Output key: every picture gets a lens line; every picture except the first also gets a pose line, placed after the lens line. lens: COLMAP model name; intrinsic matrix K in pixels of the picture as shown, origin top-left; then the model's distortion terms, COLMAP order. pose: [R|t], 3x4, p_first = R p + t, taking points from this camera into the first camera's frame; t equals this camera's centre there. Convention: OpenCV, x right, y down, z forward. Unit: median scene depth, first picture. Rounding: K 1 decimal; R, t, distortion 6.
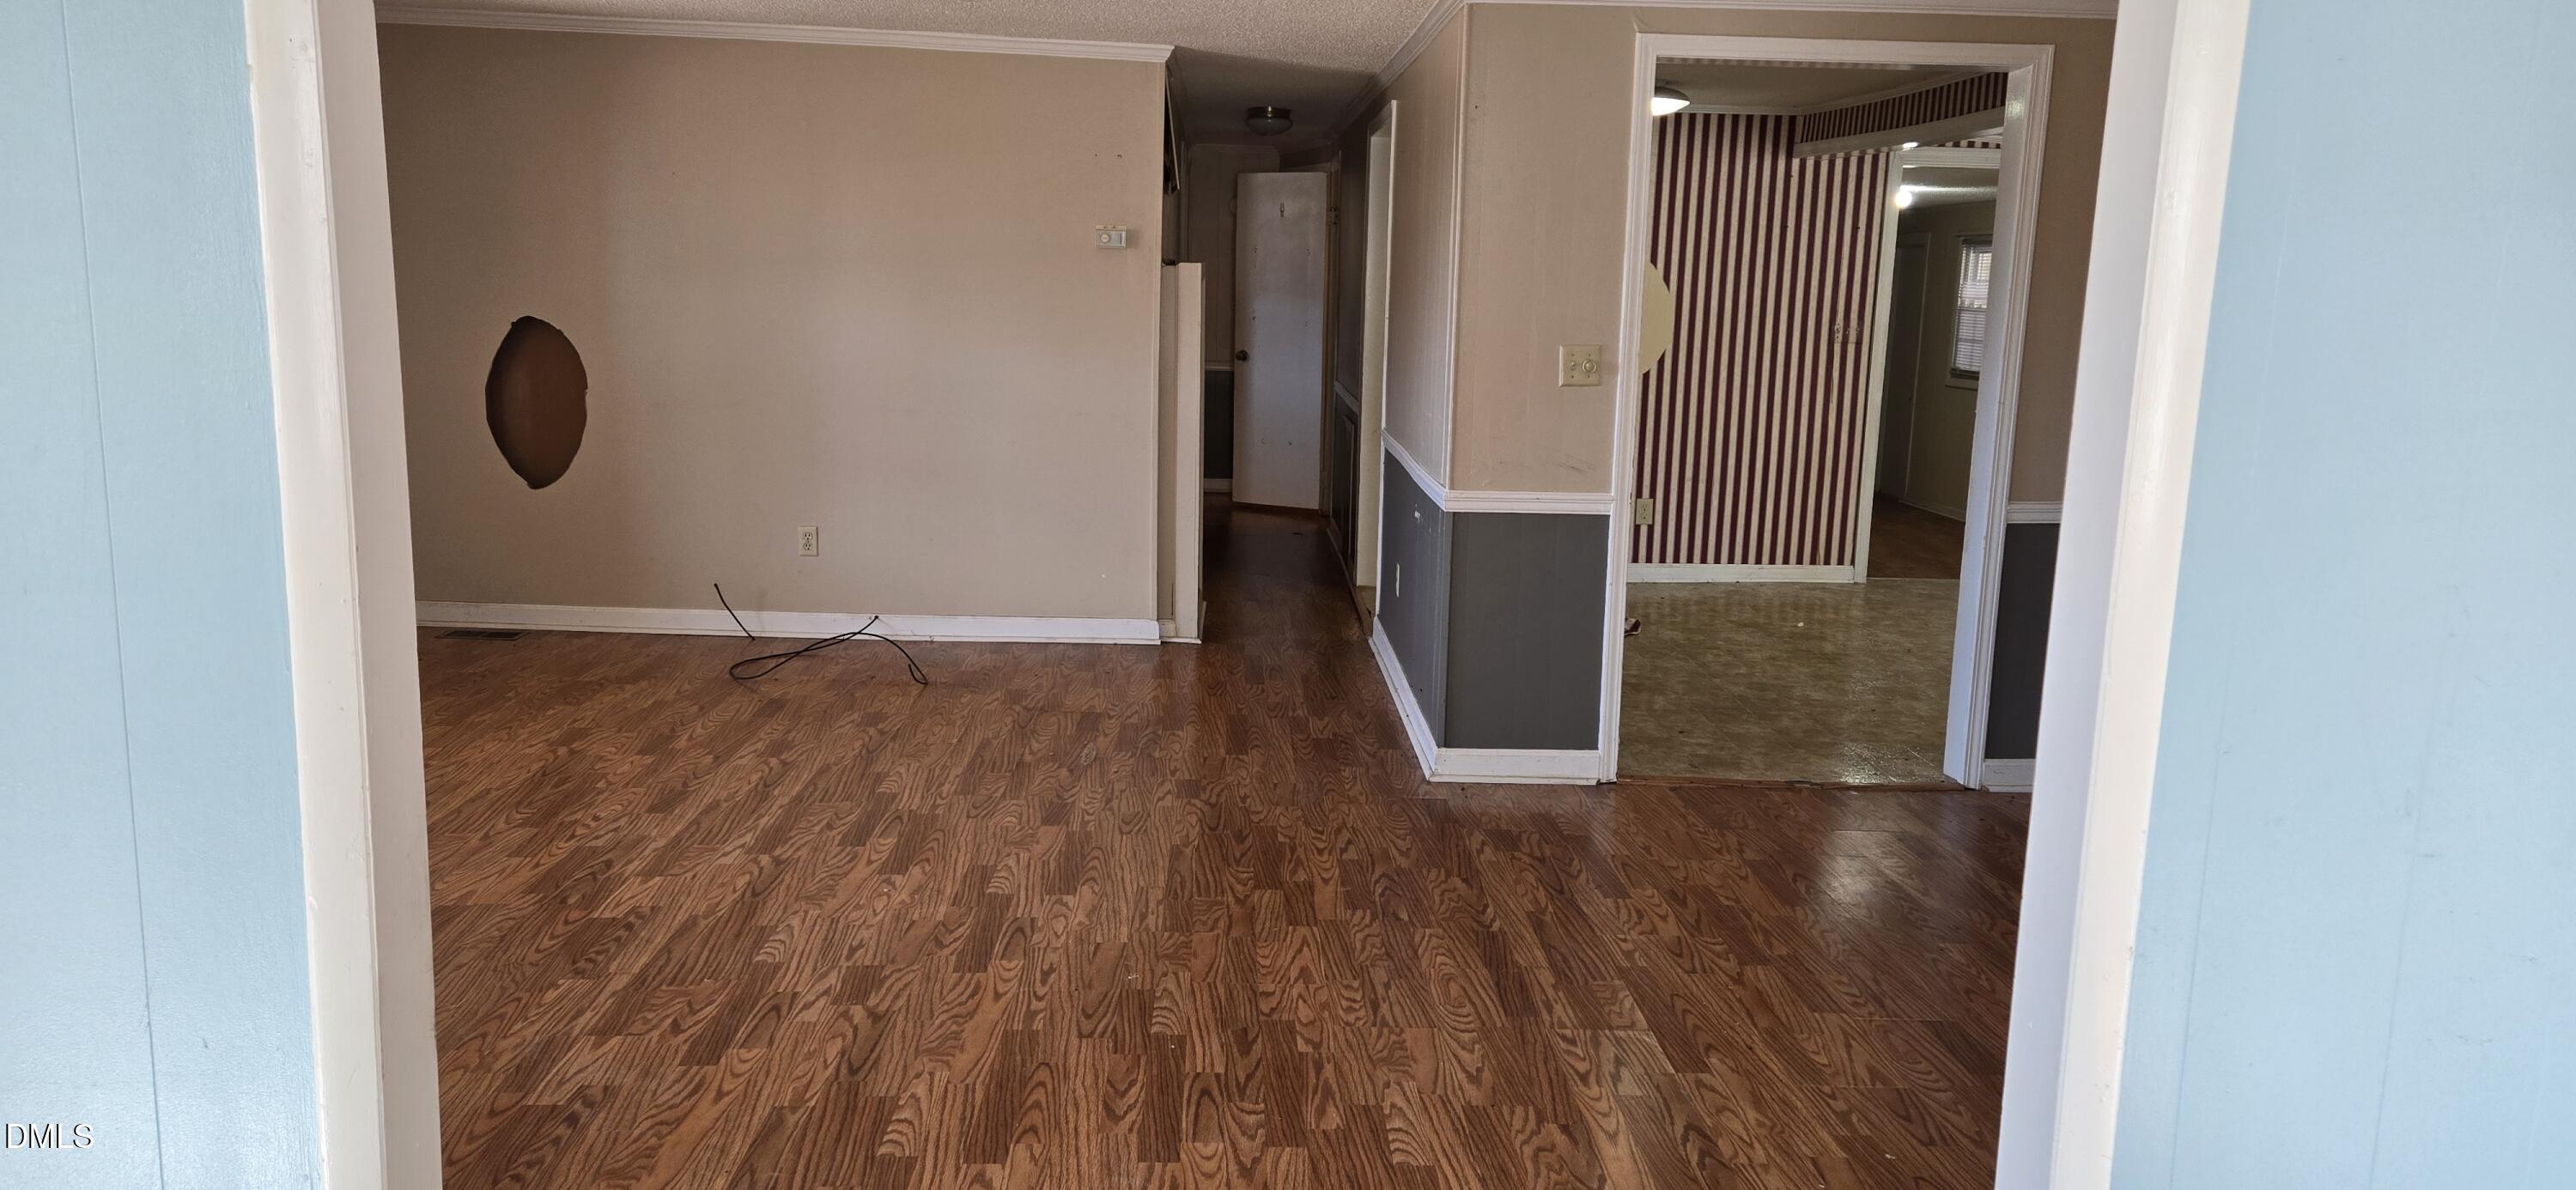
lens RADIAL K [[1725.0, 0, 1275.6], [0, 1725.0, 586.9], [0, 0, 1]] dist [0.032632, -0.003143]
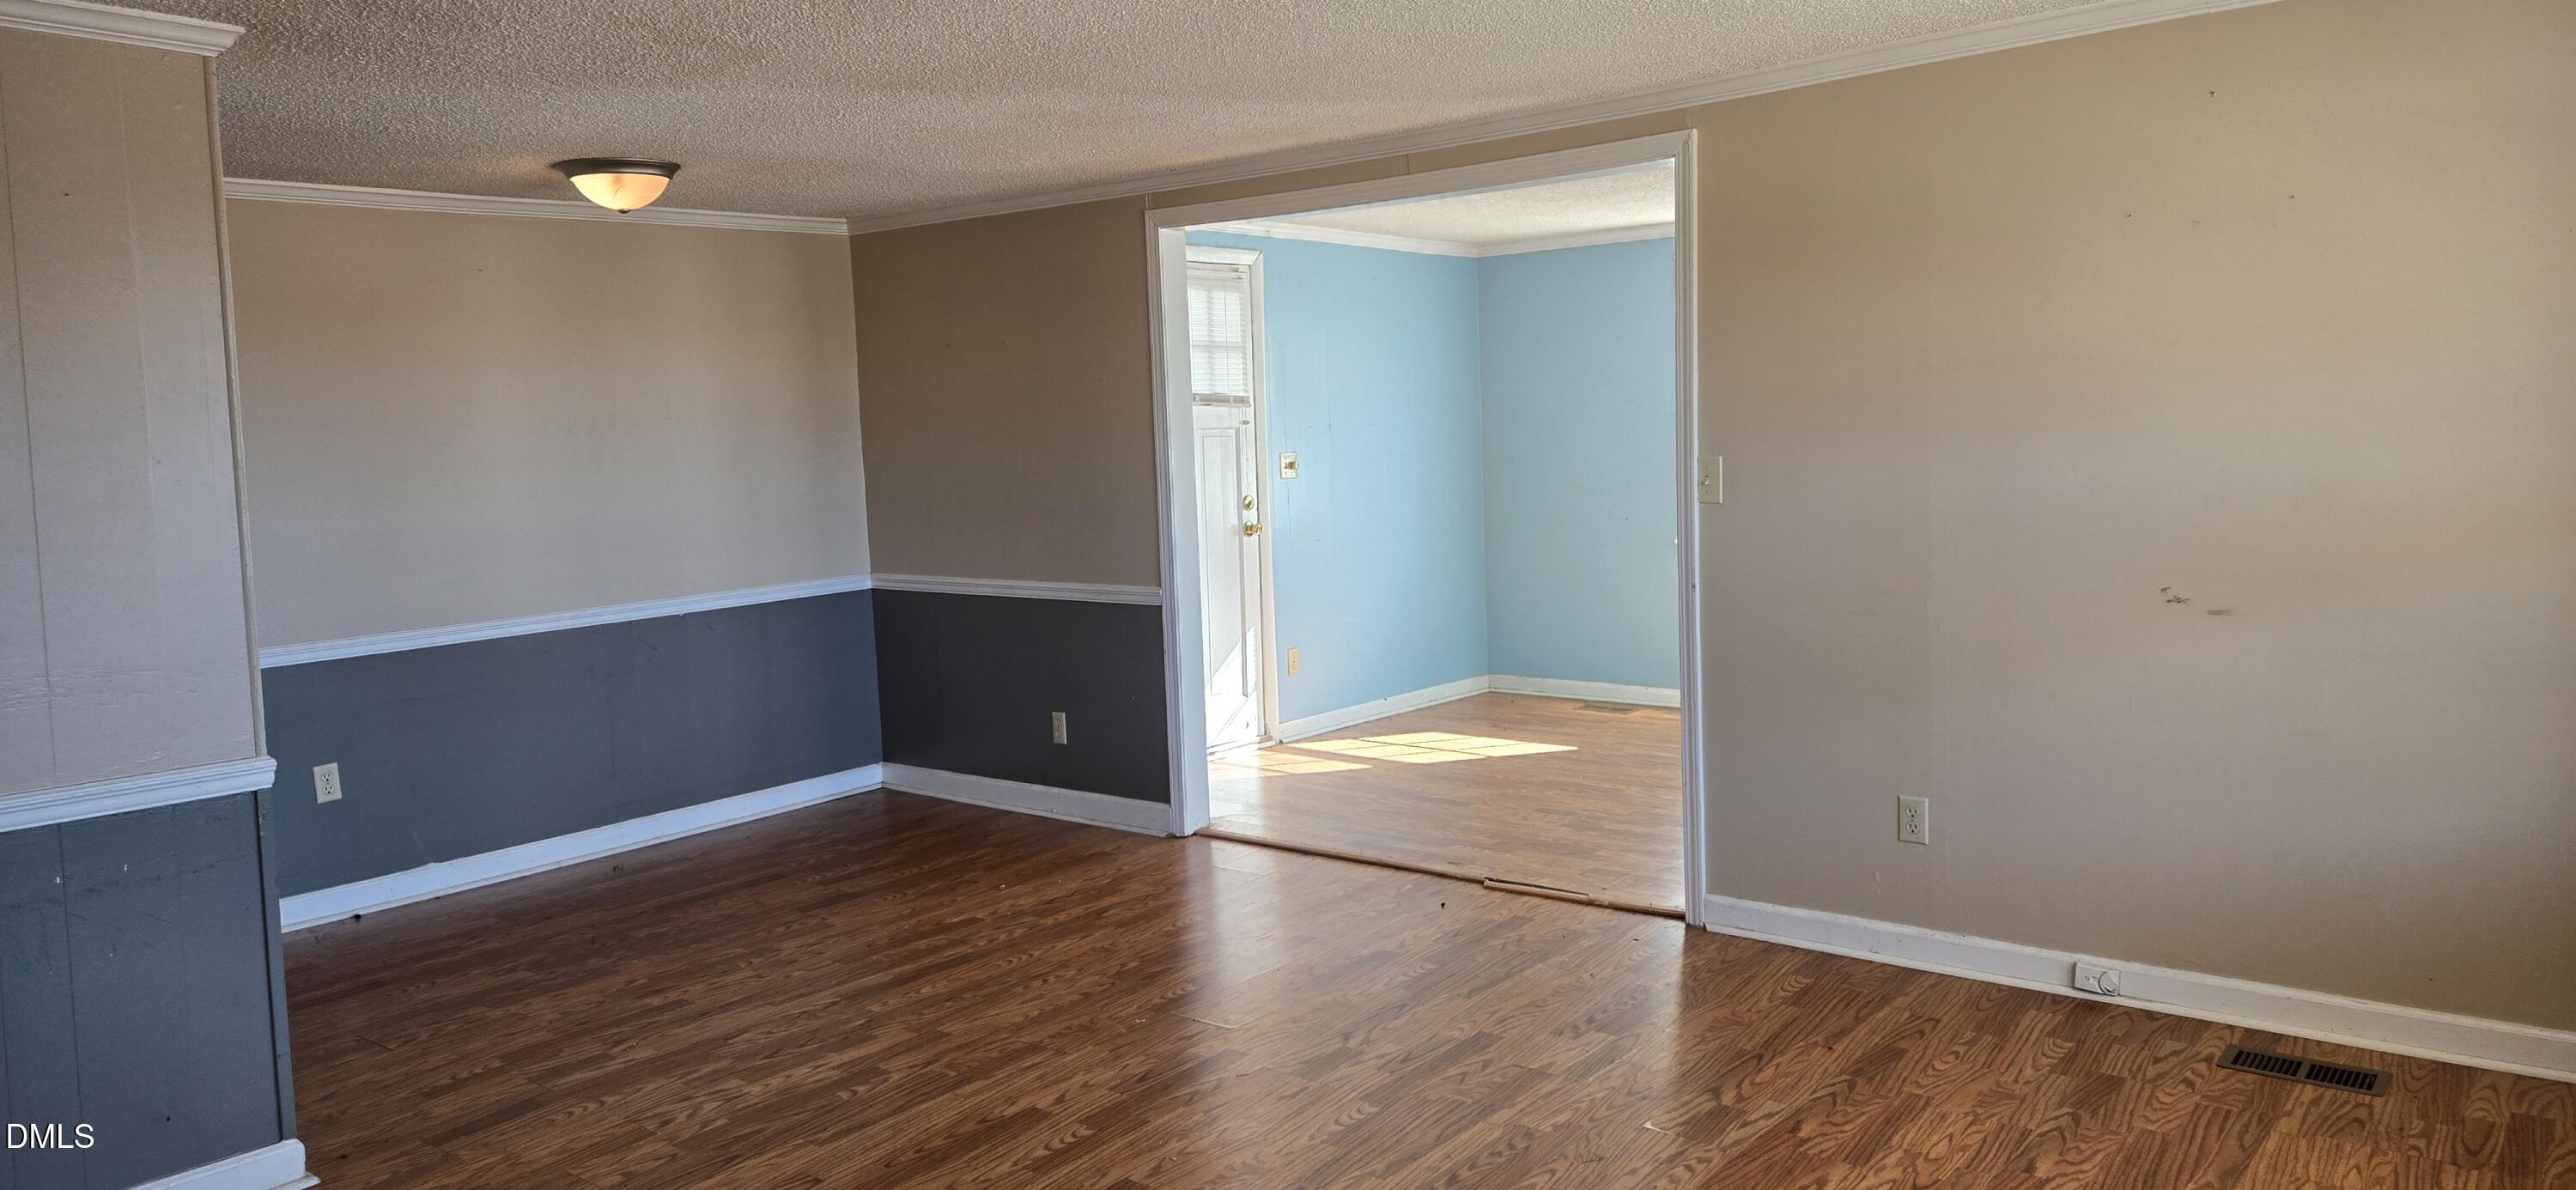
lens RADIAL K [[1725.0, 0, 1291.6], [0, 1725.0, 586.8], [0, 0, 1]] dist [0.032632, -0.003143]
pose [[-0.753492, -0.066713, 0.654064, -0.909779], [0.122696, 0.963092, 0.239581, -0.333226], [-0.645907, 0.260773, -0.717497, 1.683615]]
